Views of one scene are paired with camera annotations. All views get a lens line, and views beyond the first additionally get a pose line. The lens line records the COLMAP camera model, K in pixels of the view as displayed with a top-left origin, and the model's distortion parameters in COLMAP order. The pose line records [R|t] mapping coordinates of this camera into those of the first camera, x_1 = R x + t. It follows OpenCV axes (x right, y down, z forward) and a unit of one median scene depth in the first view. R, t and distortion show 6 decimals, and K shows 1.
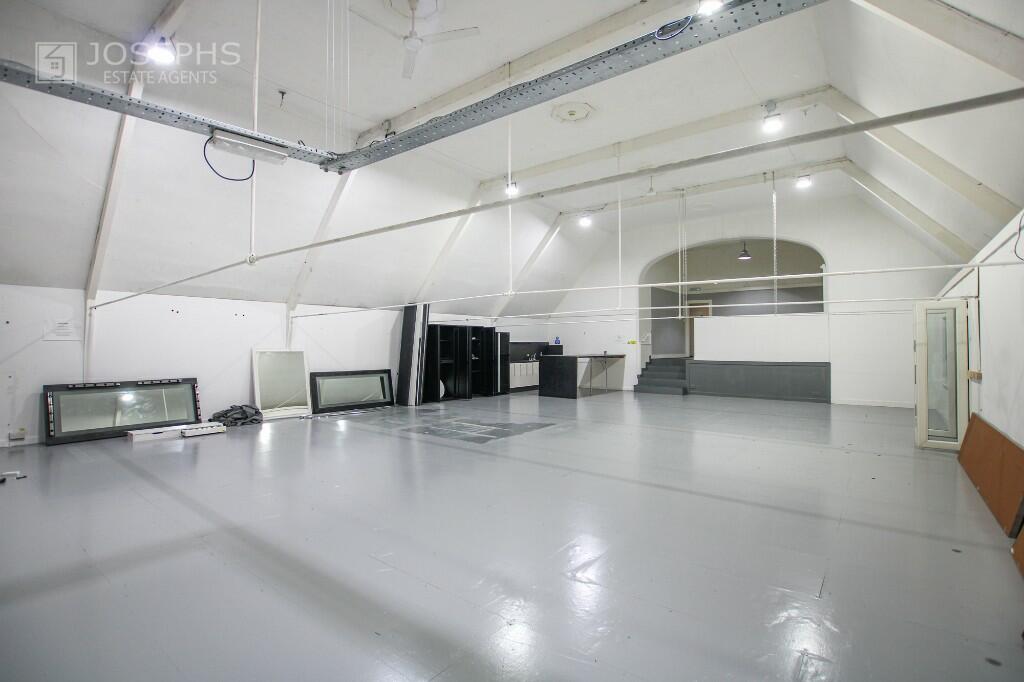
lens RADIAL K [[499.7, 0, 513.6], [0, 499.7, 335.0], [0, 0, 1]] dist [-0.002083, 0.000077]
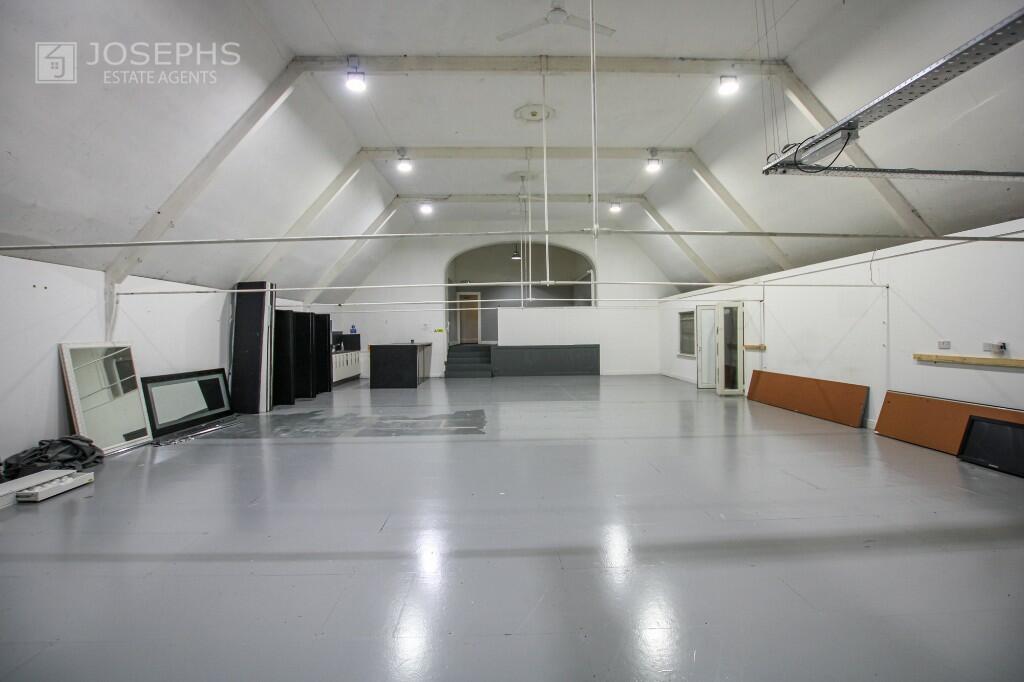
lens RADIAL K [[499.7, 0, 513.6], [0, 499.7, 335.0], [0, 0, 1]] dist [-0.002083, 0.000077]
pose [[0.751870, -0.012423, 0.659195, -0.393858], [-0.001930, 0.999777, 0.021042, 0.001822], [-0.659309, -0.017093, 0.751678, 0.141906]]
